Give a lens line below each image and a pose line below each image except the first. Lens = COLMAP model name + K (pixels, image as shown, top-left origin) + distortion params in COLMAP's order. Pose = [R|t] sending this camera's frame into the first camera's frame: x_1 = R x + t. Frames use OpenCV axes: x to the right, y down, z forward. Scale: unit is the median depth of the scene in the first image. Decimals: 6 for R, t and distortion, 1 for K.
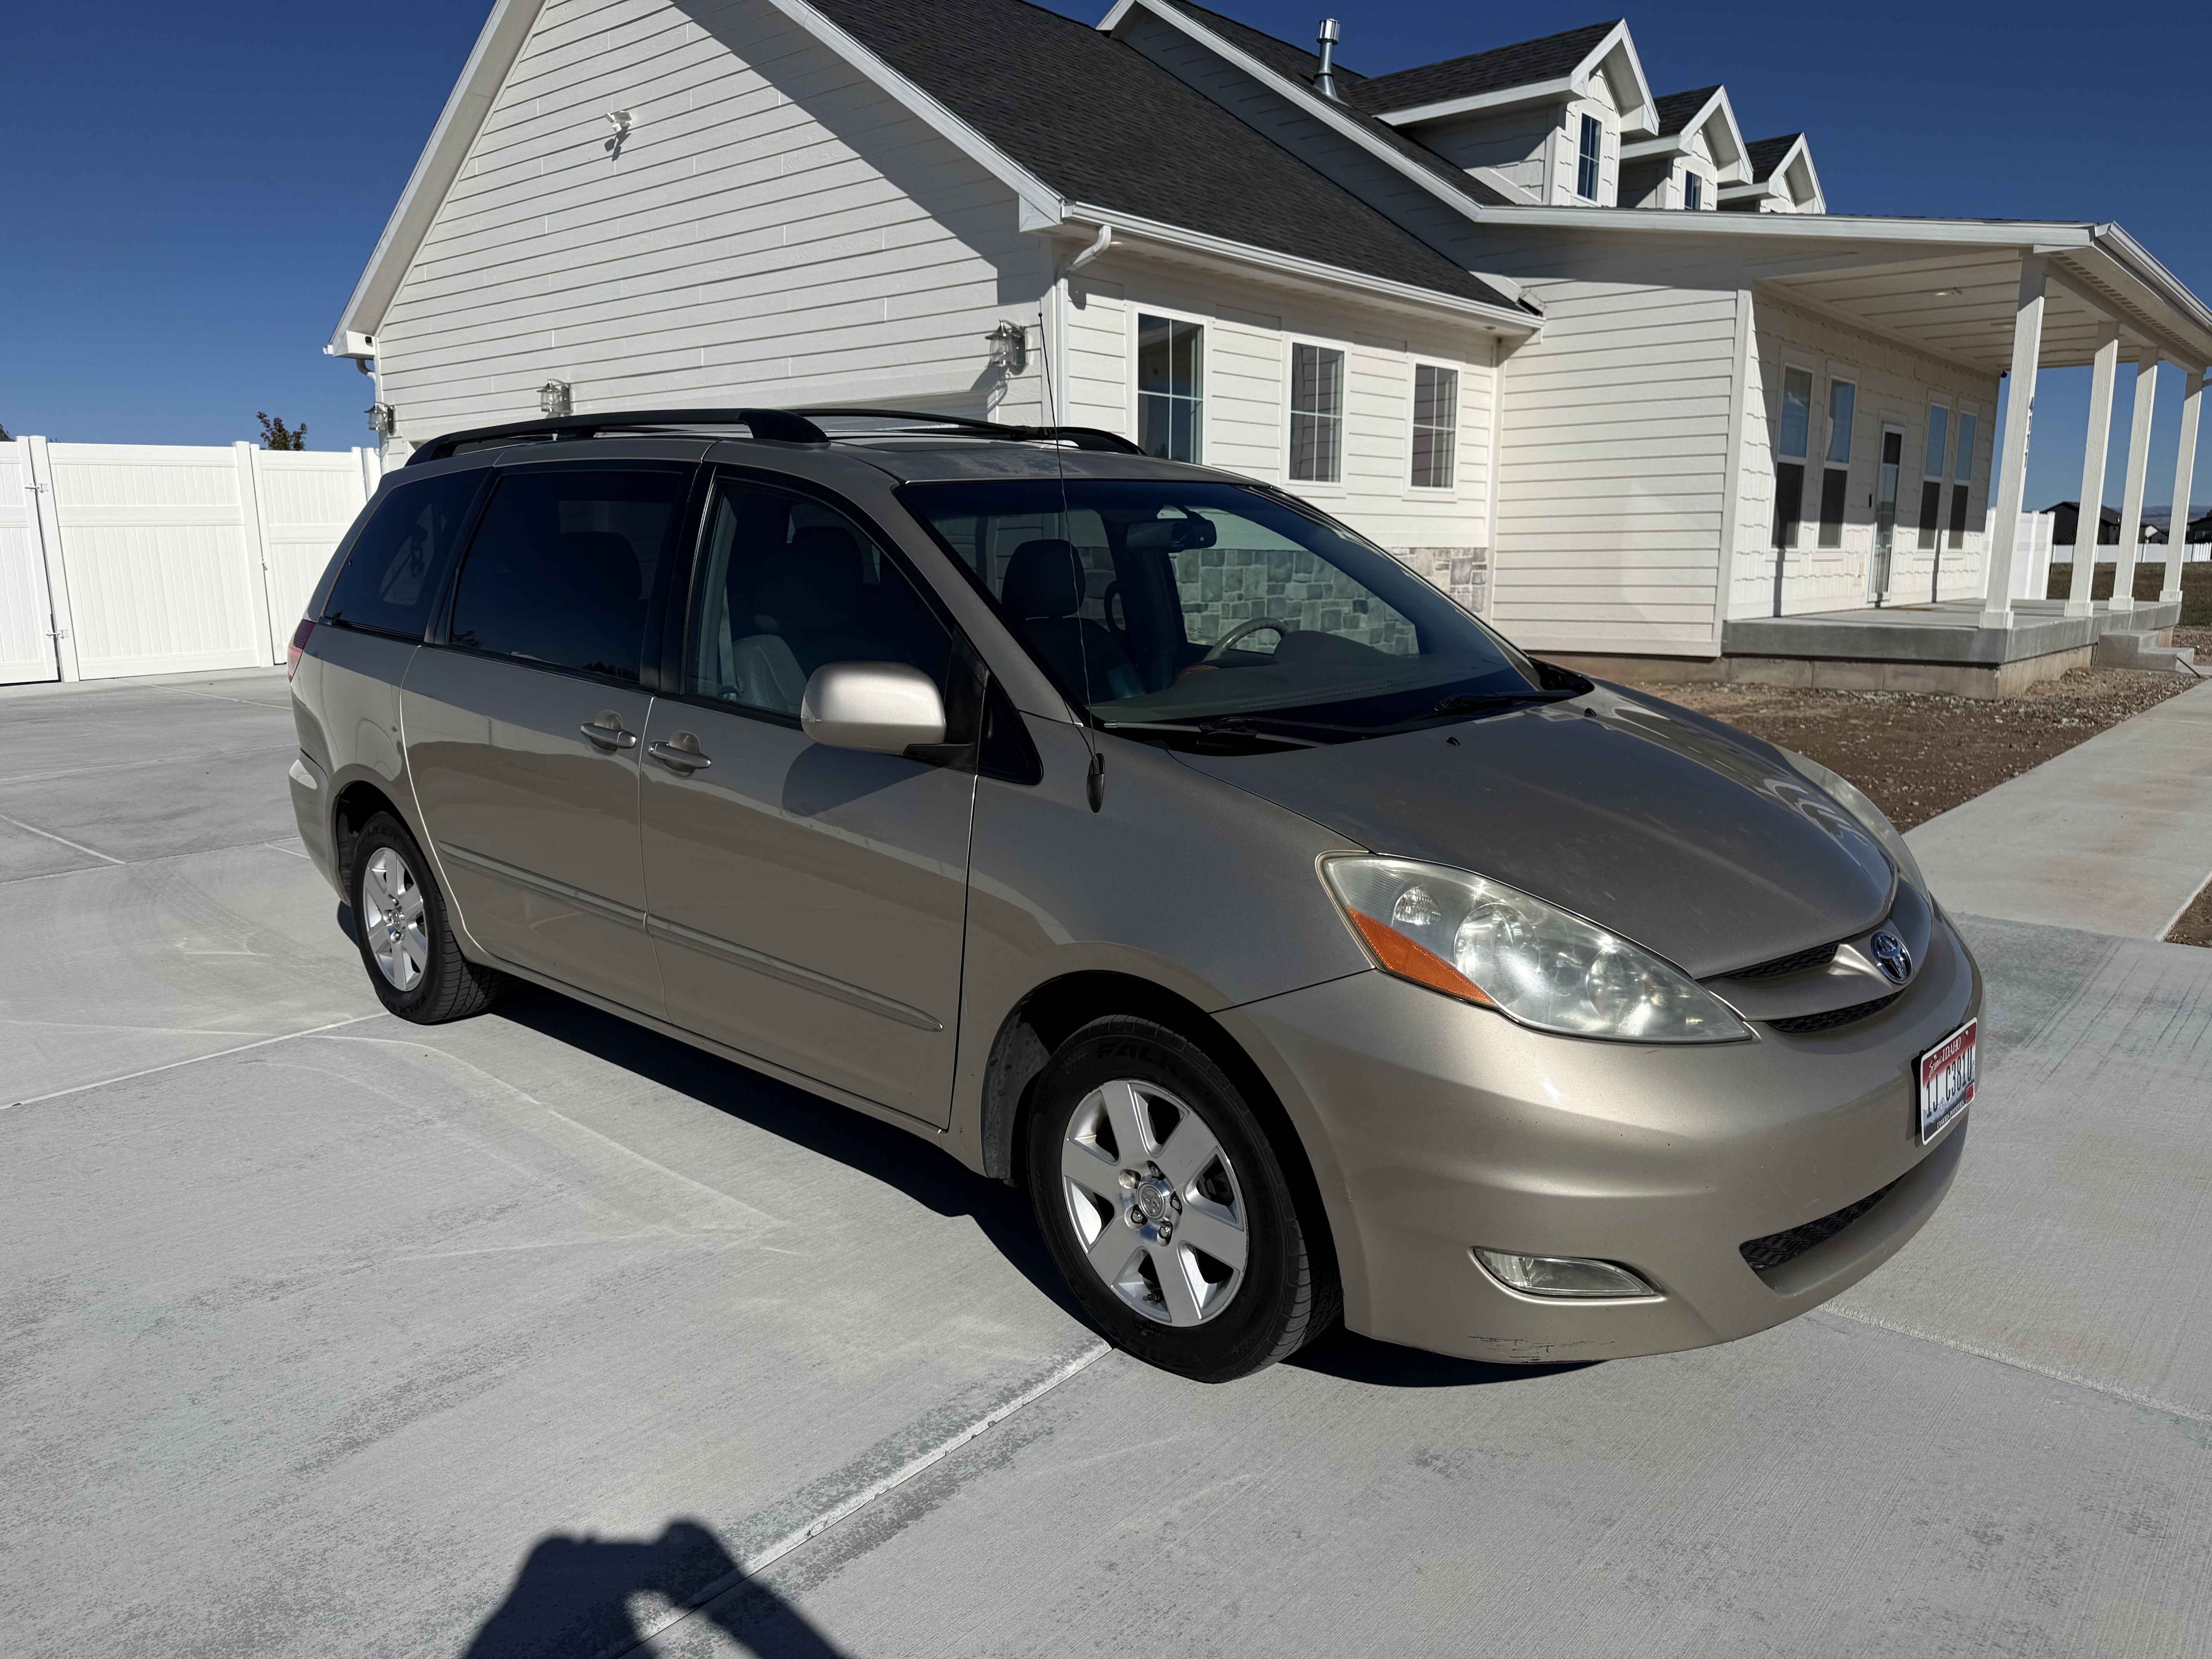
lens RADIAL K [[1554.6, 0, 1114.1], [0, 1554.6, 828.5], [0, 0, 1]] dist [0.019410, -0.025244]
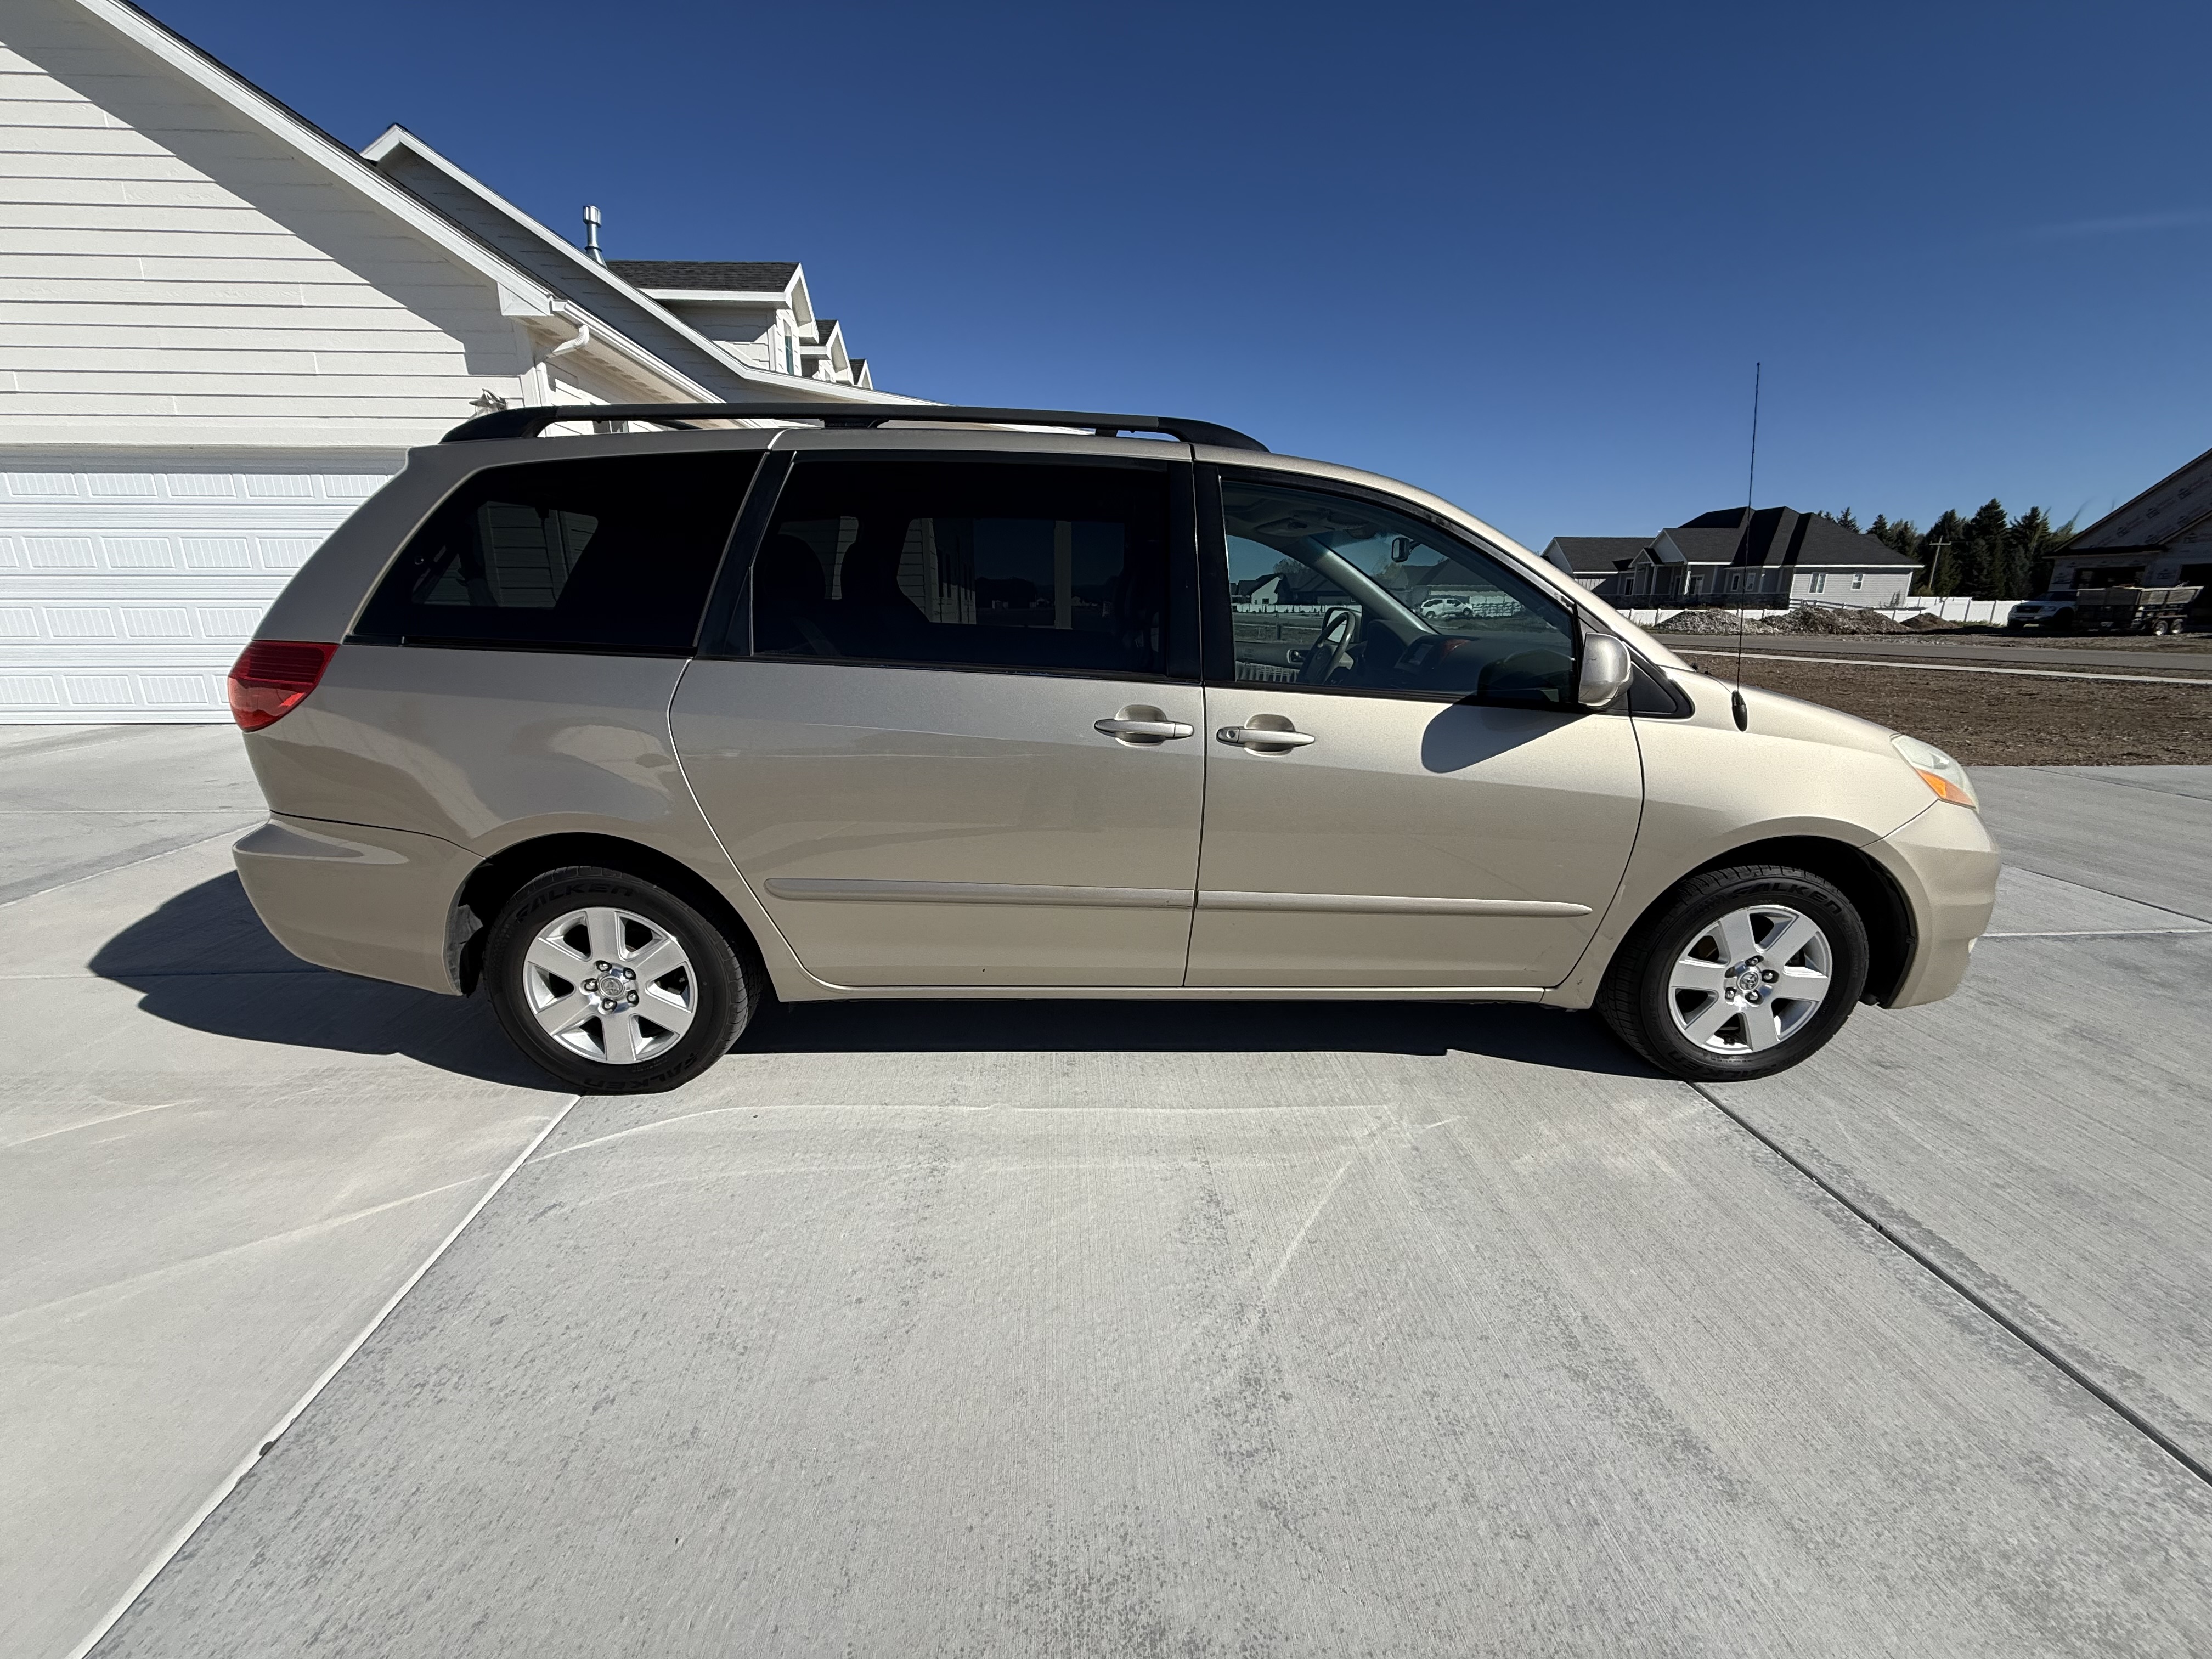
lens RADIAL K [[873.3, 0, 1102.1], [0, 873.3, 824.4], [0, 0, 1]] dist [-0.002007, -0.000488]
pose [[0.715021, -0.165905, 0.679133, -0.239052], [0.118112, 0.986137, 0.116549, -0.022315], [-0.689054, -0.003122, 0.724703, 0.193005]]
